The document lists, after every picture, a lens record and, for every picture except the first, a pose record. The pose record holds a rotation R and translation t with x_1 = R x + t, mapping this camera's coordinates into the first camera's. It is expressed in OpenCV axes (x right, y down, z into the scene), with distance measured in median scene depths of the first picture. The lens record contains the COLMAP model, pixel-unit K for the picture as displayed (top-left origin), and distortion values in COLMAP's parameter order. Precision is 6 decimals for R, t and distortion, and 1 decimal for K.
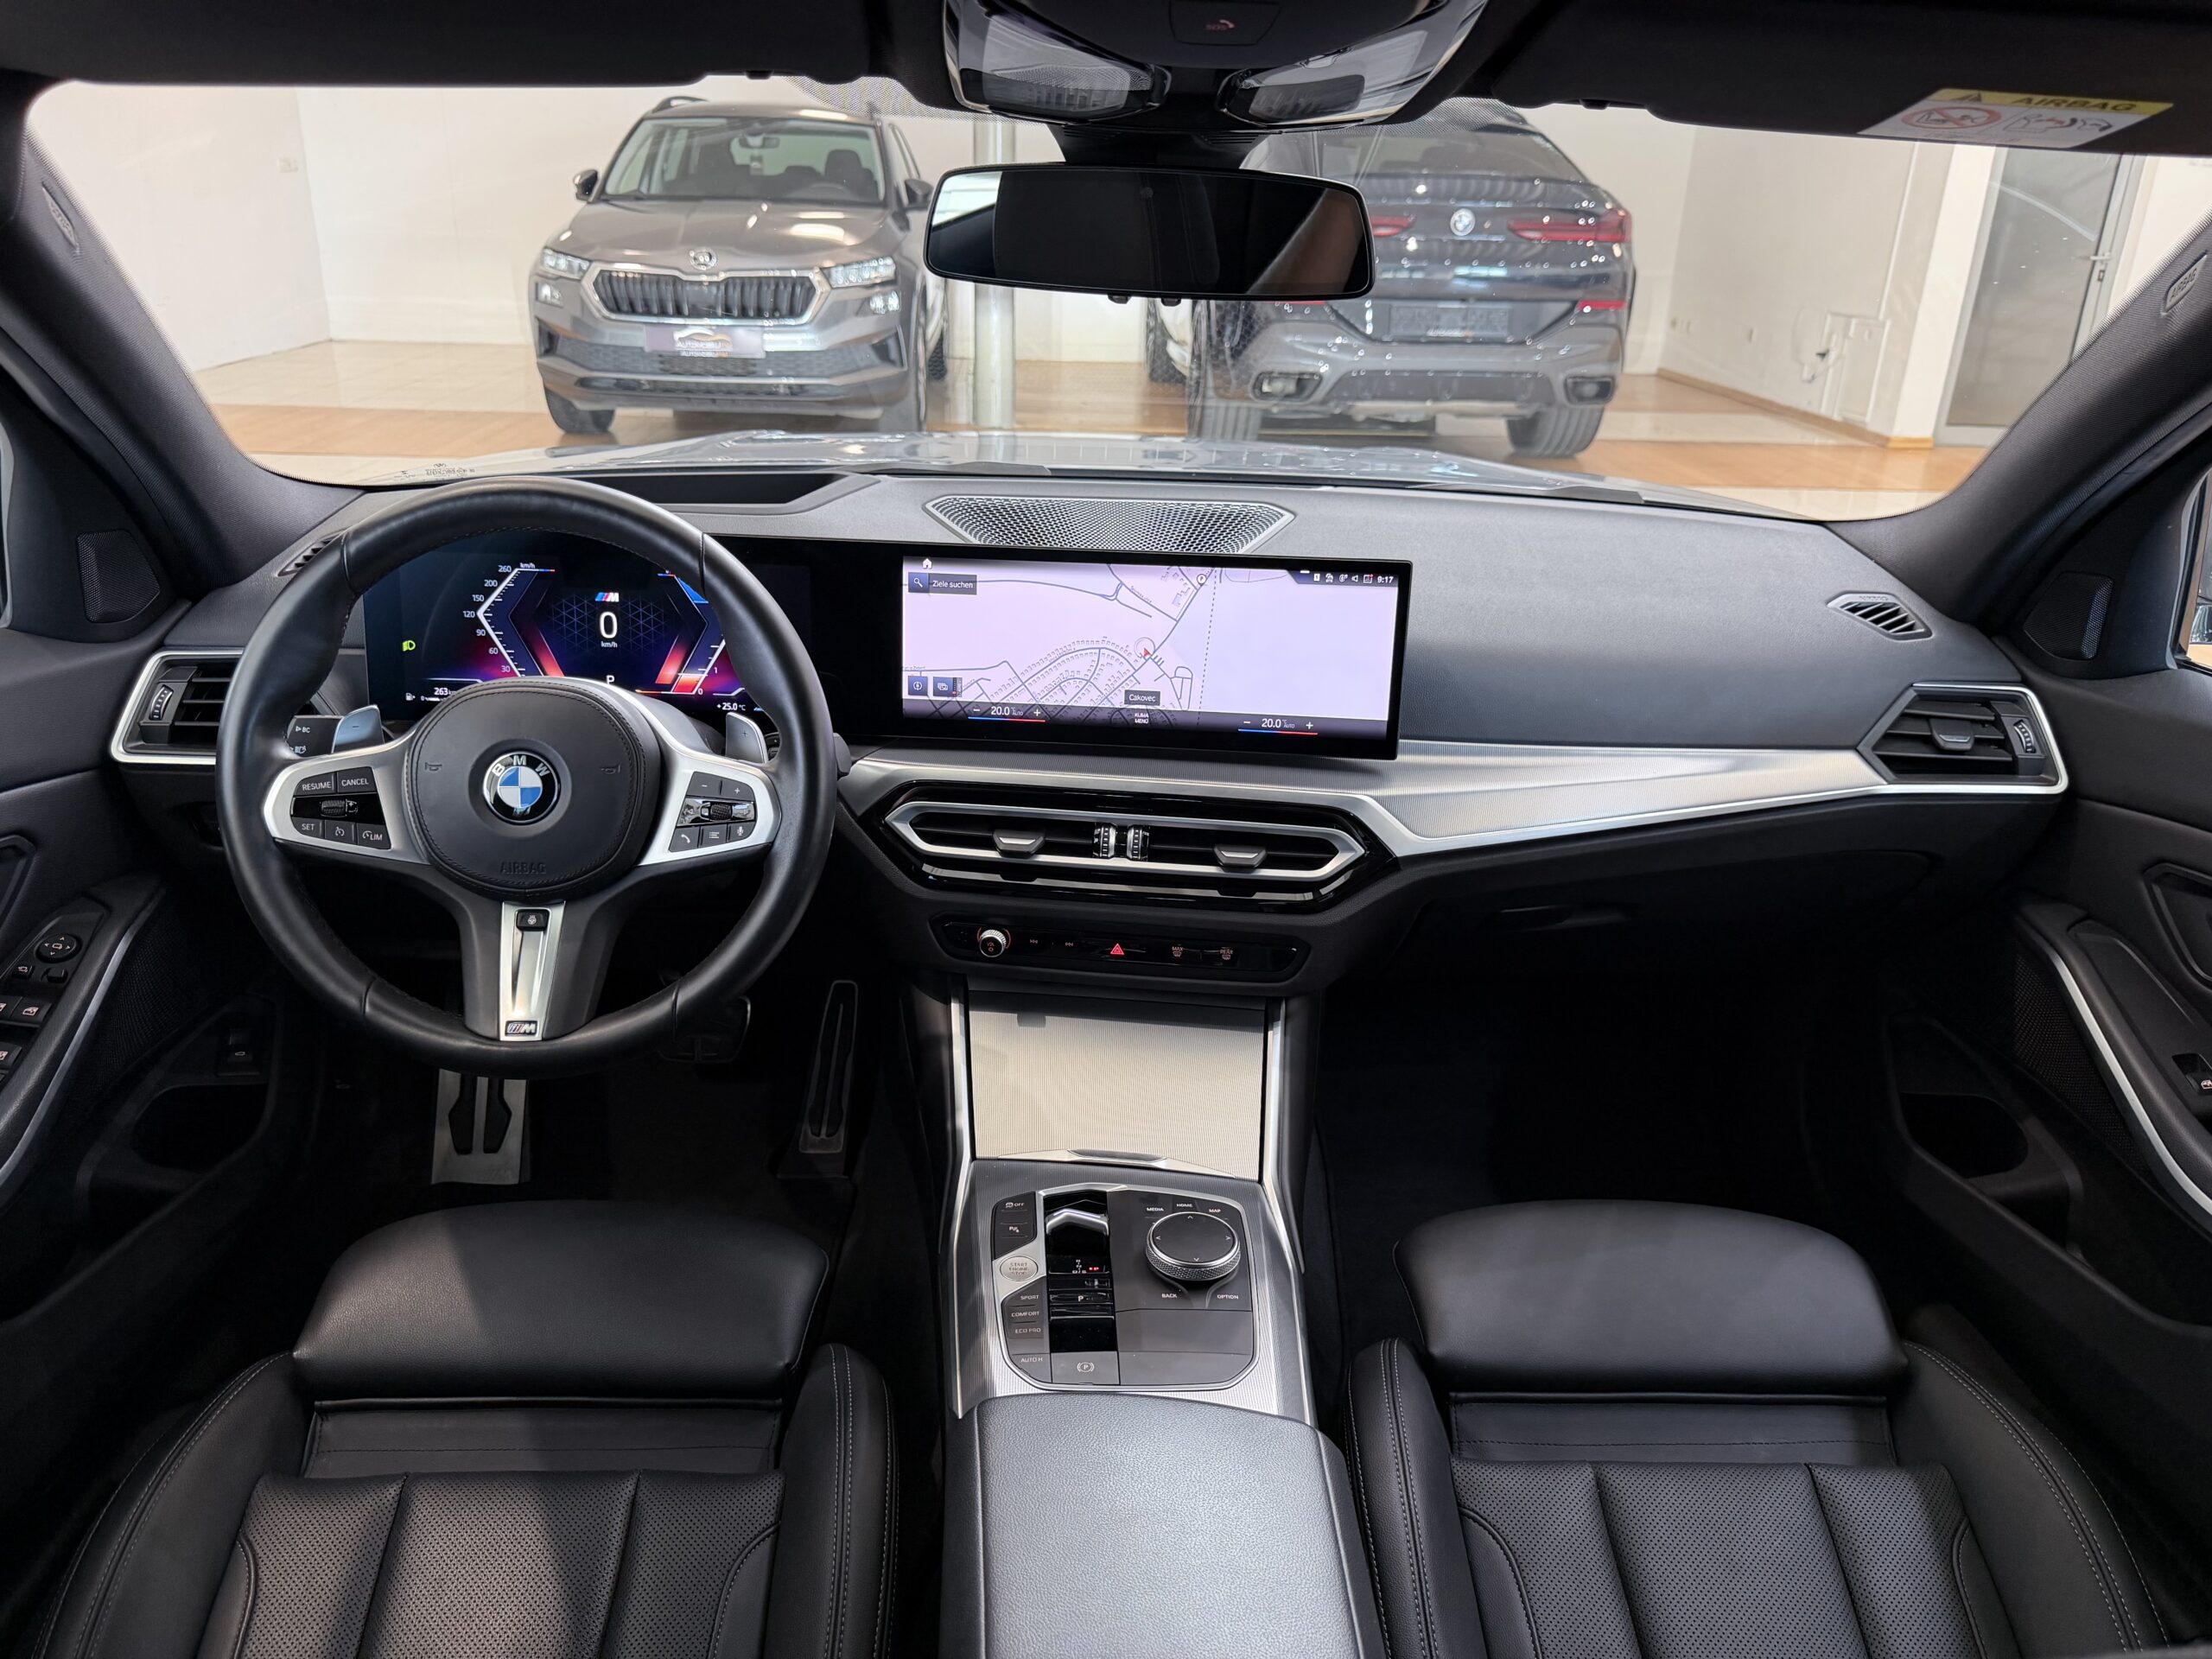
lens RADIAL K [[1566.3, 0, 1106.0], [0, 1566.3, 829.5], [0, 0, 1]] dist [0.065075, -0.120830]
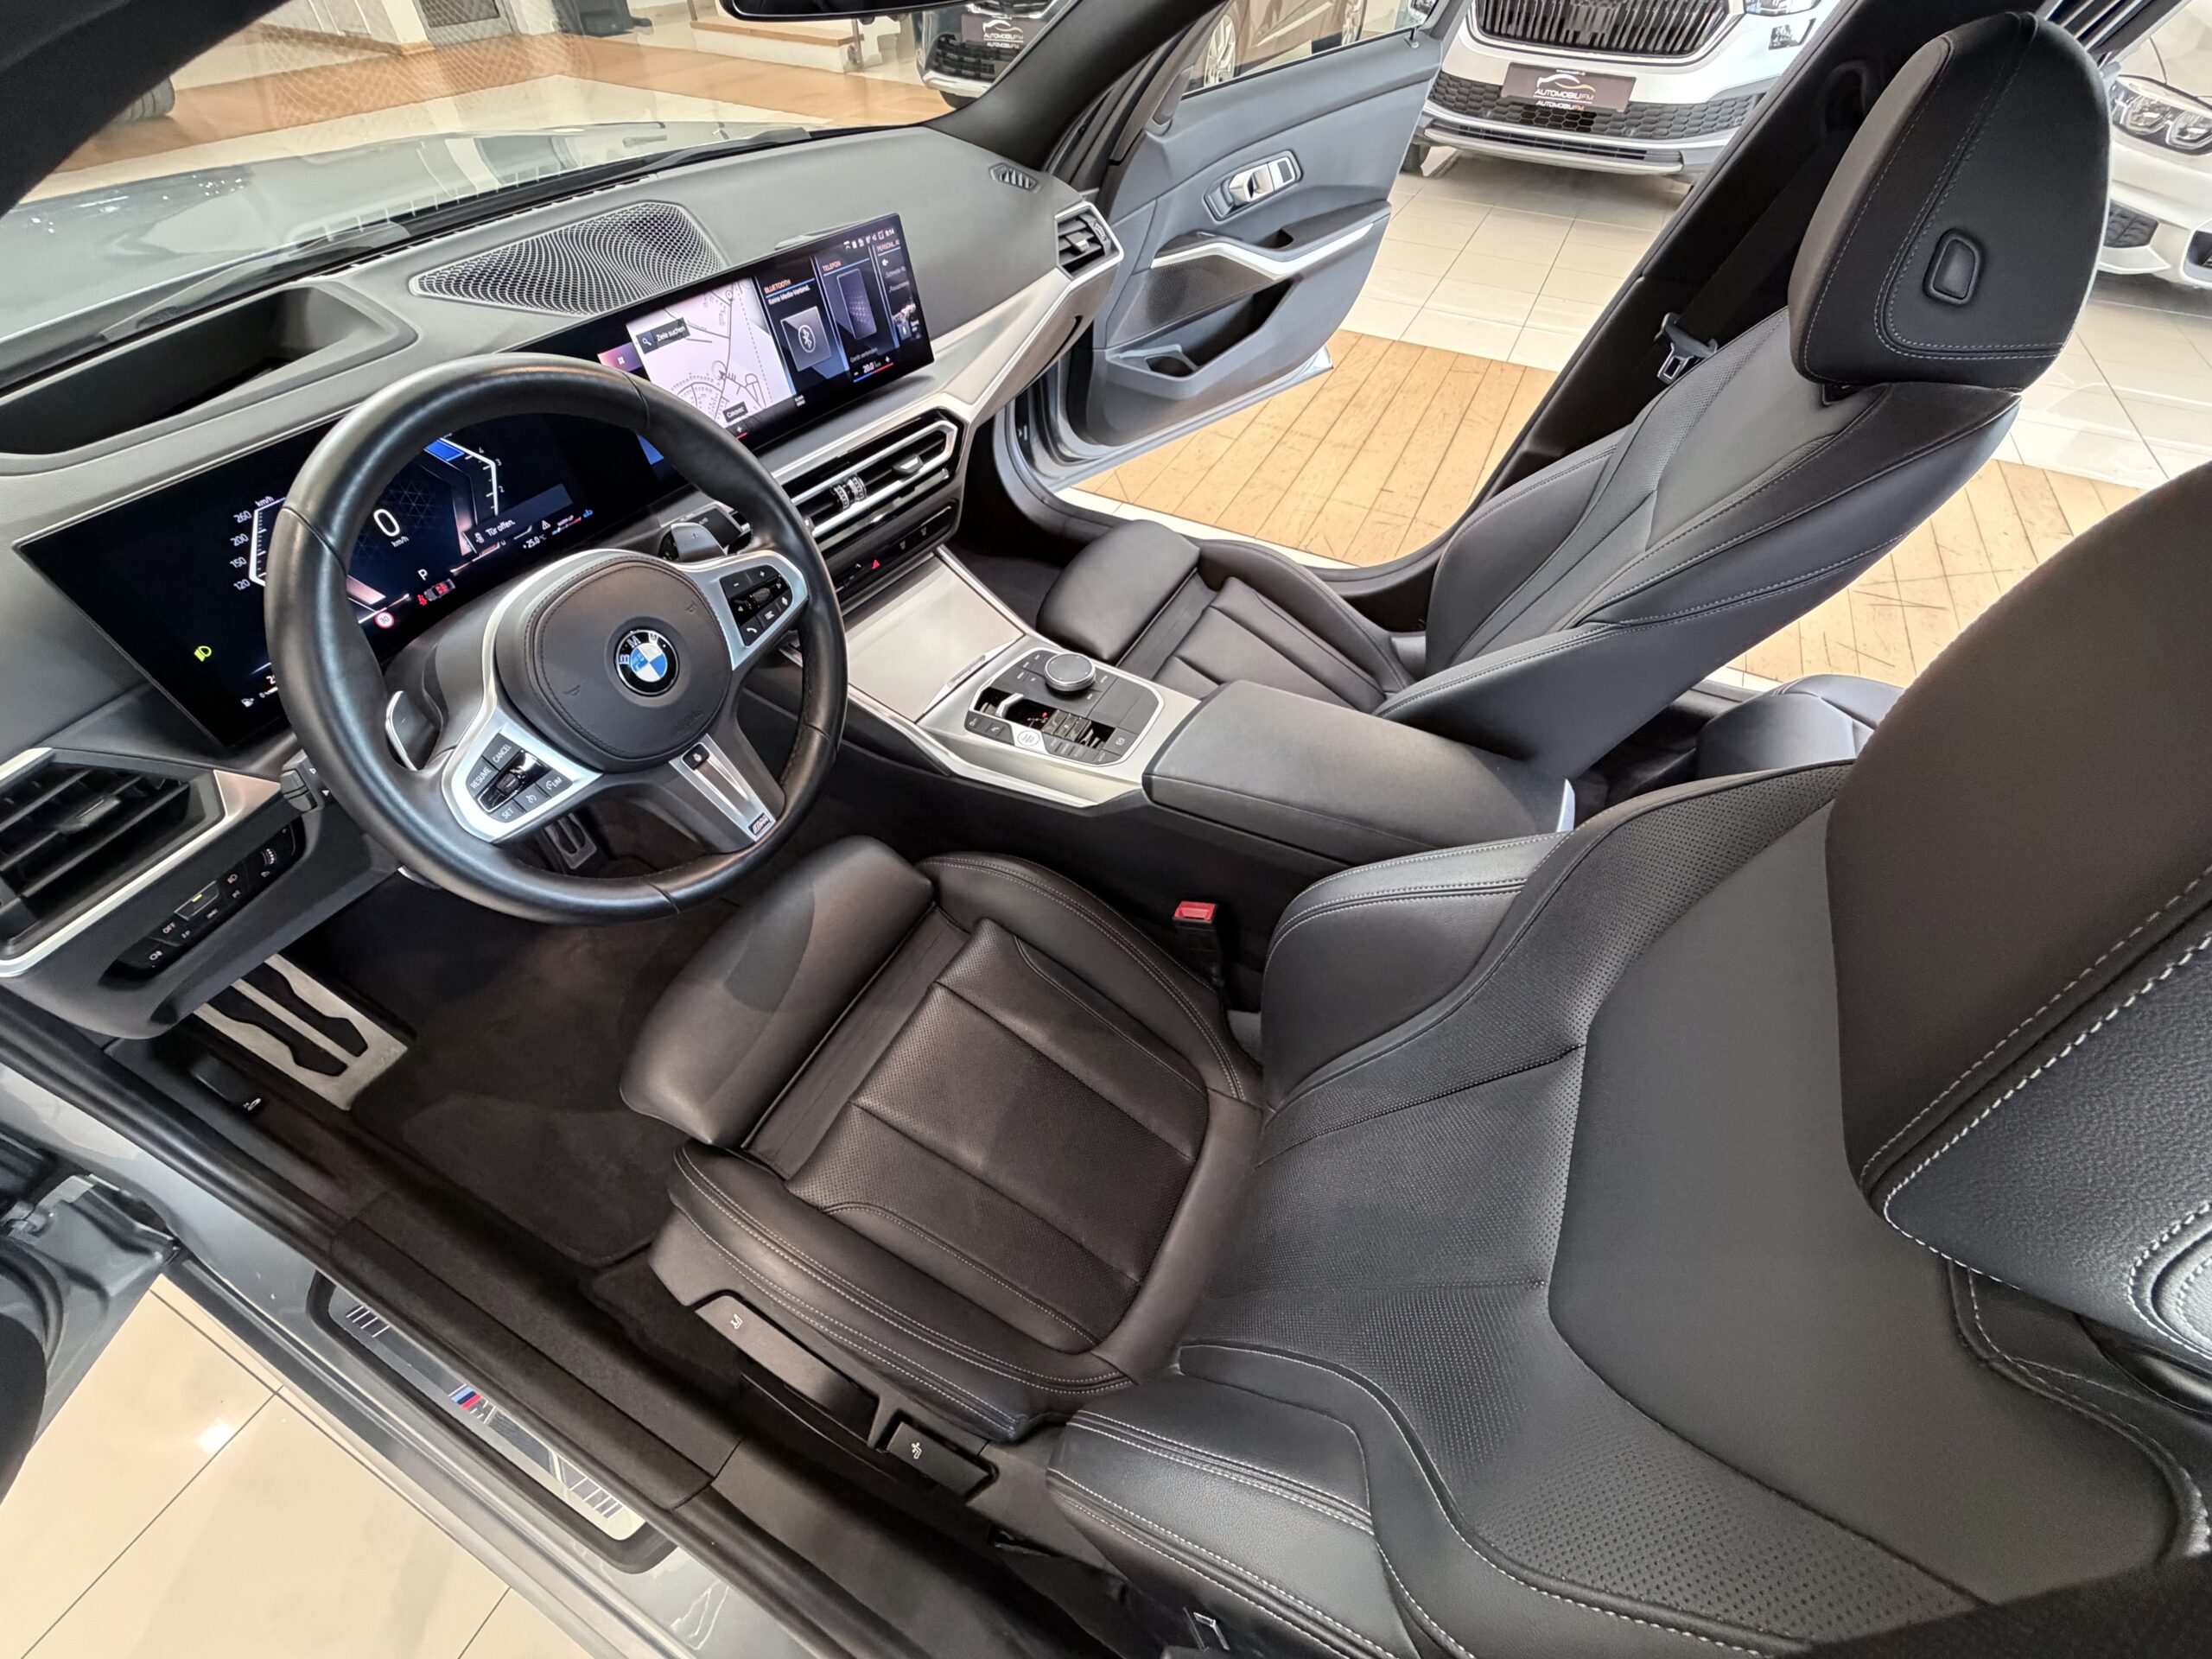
lens RADIAL K [[879.5, 0, 1106.0], [0, 879.5, 829.5], [0, 0, 1]] dist [-0.000572, -0.000010]
pose [[0.491324, -0.673794, 0.551908, -0.530144], [0.328380, 0.730207, 0.599137, -0.172467], [-0.806702, -0.113134, 0.580029, 0.302784]]
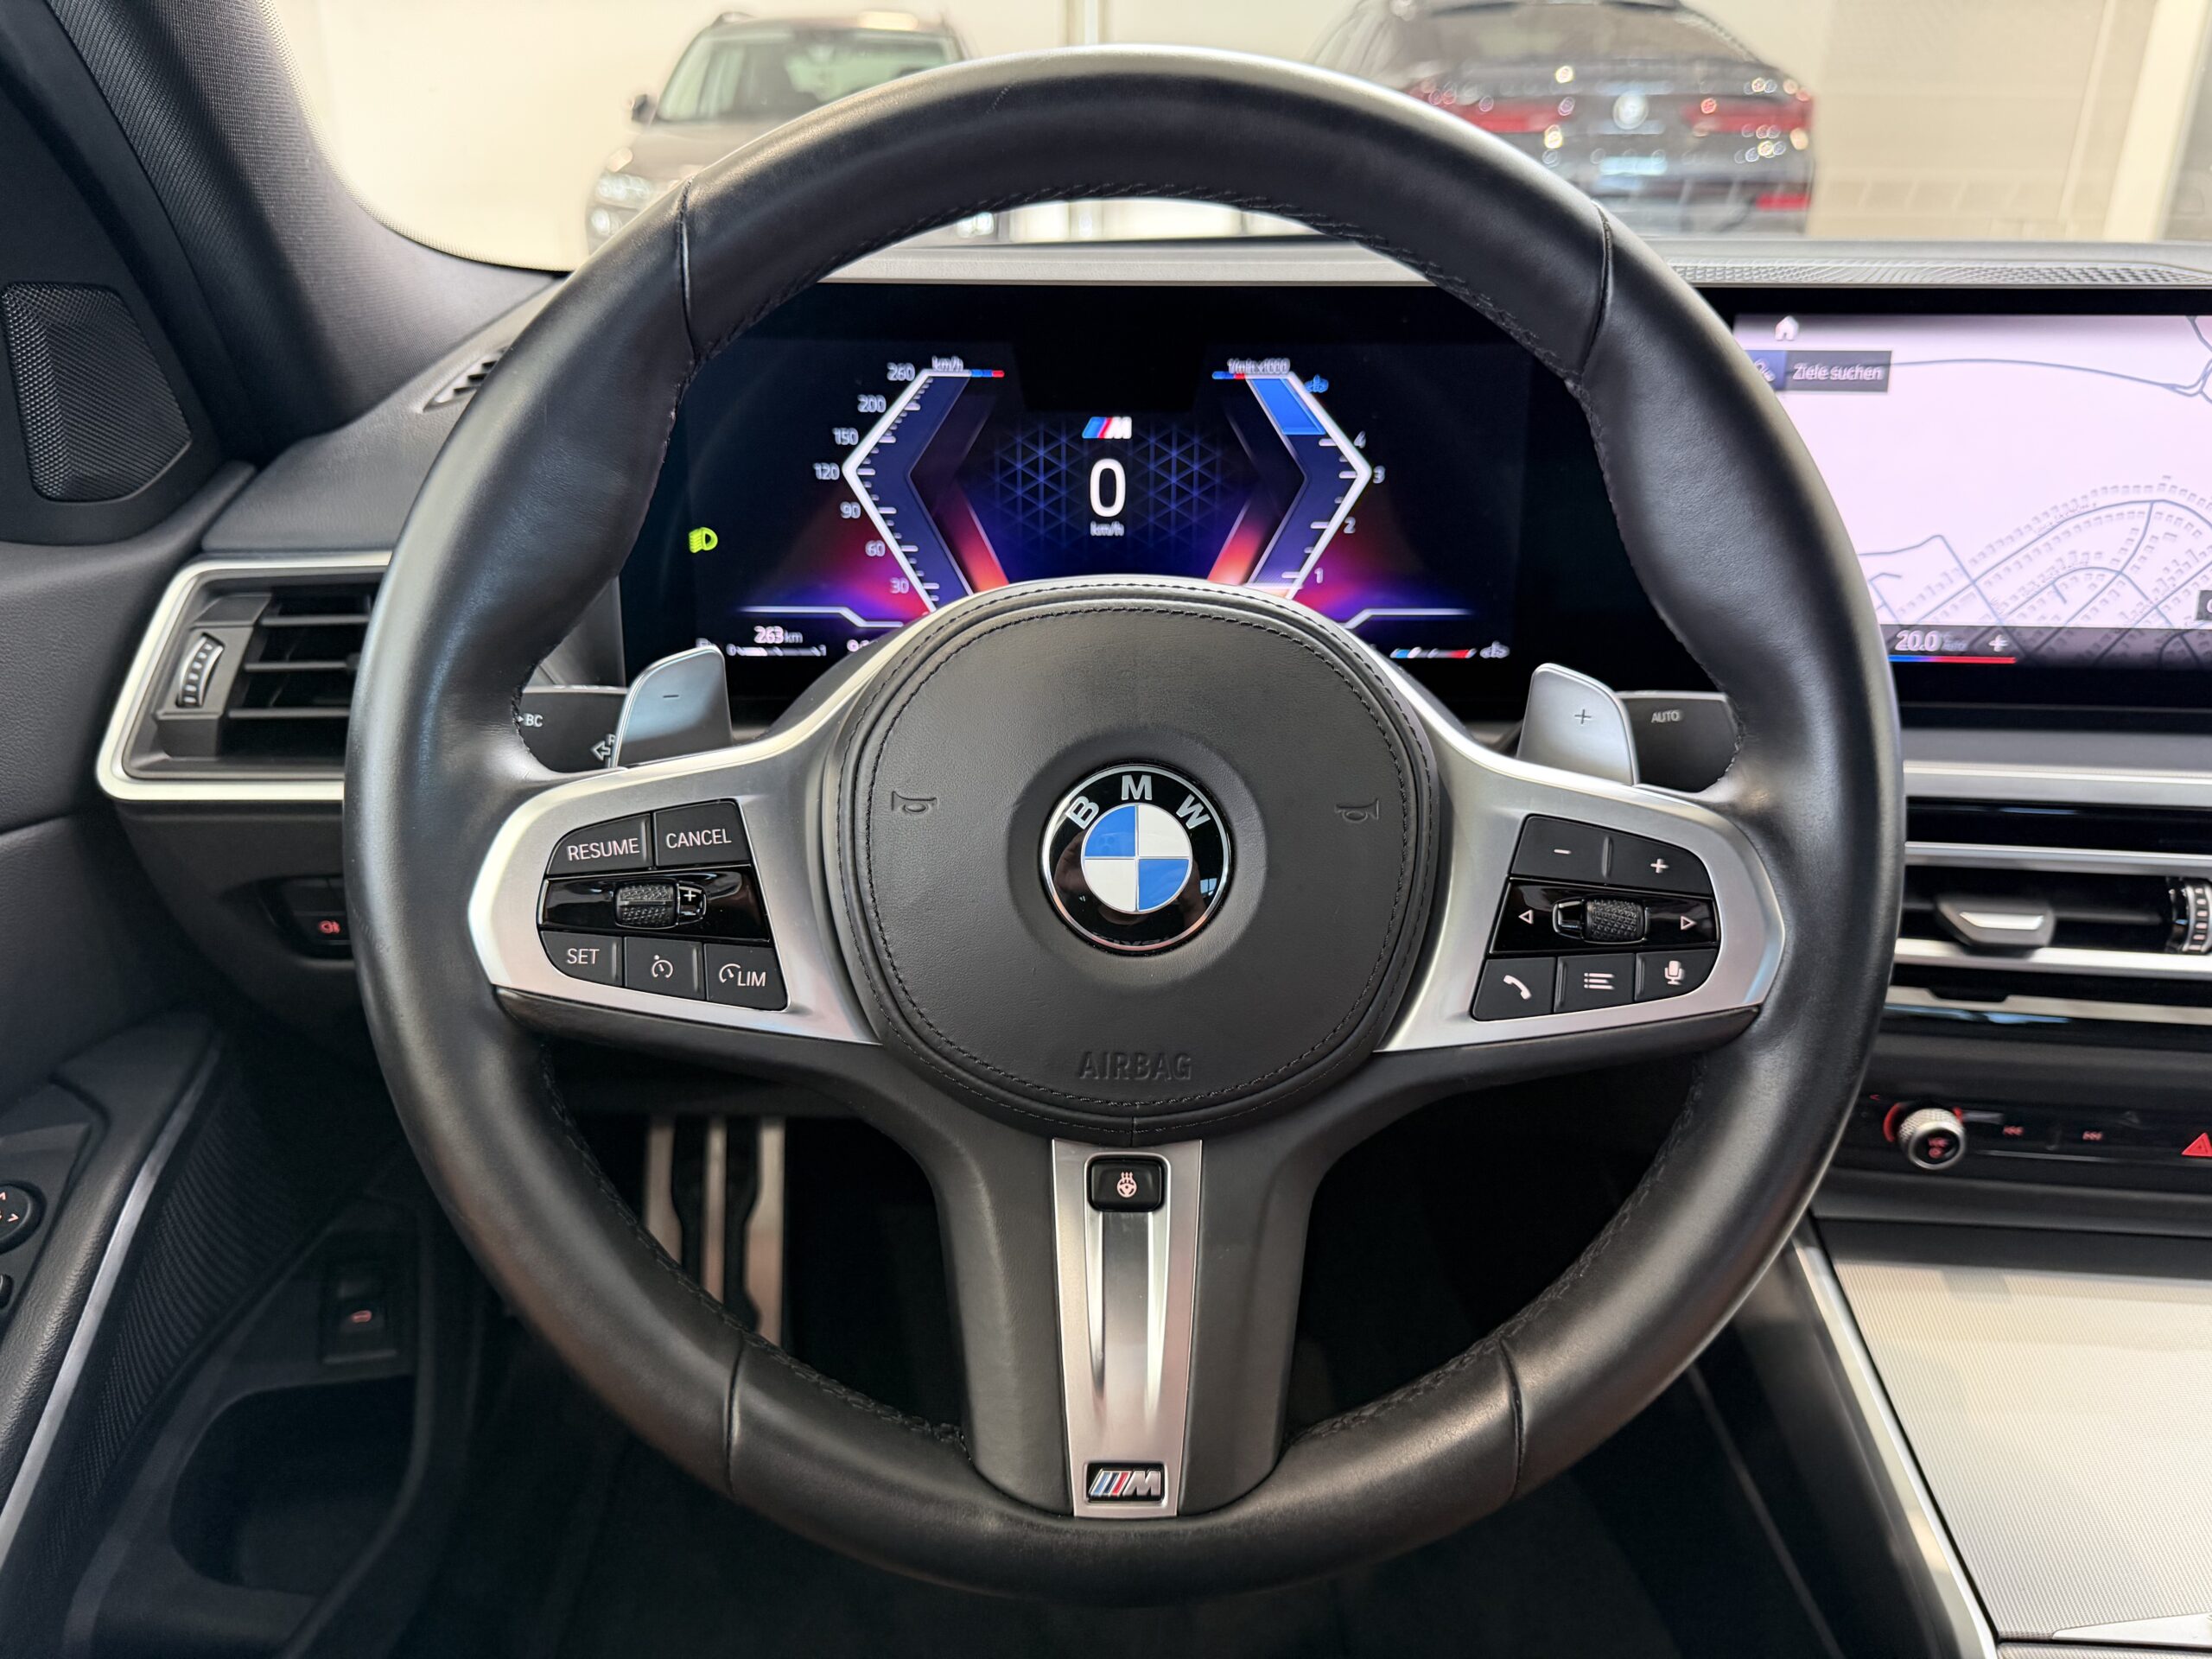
lens RADIAL K [[1670.6, 0, 1106.0], [0, 1670.6, 829.5], [0, 0, 1]] dist [0.108742, -0.197272]
pose [[0.998818, -0.022664, -0.042991, -0.298593], [0.022917, 0.999723, 0.005385, -0.028356], [0.042857, -0.006364, 0.999061, 0.490333]]
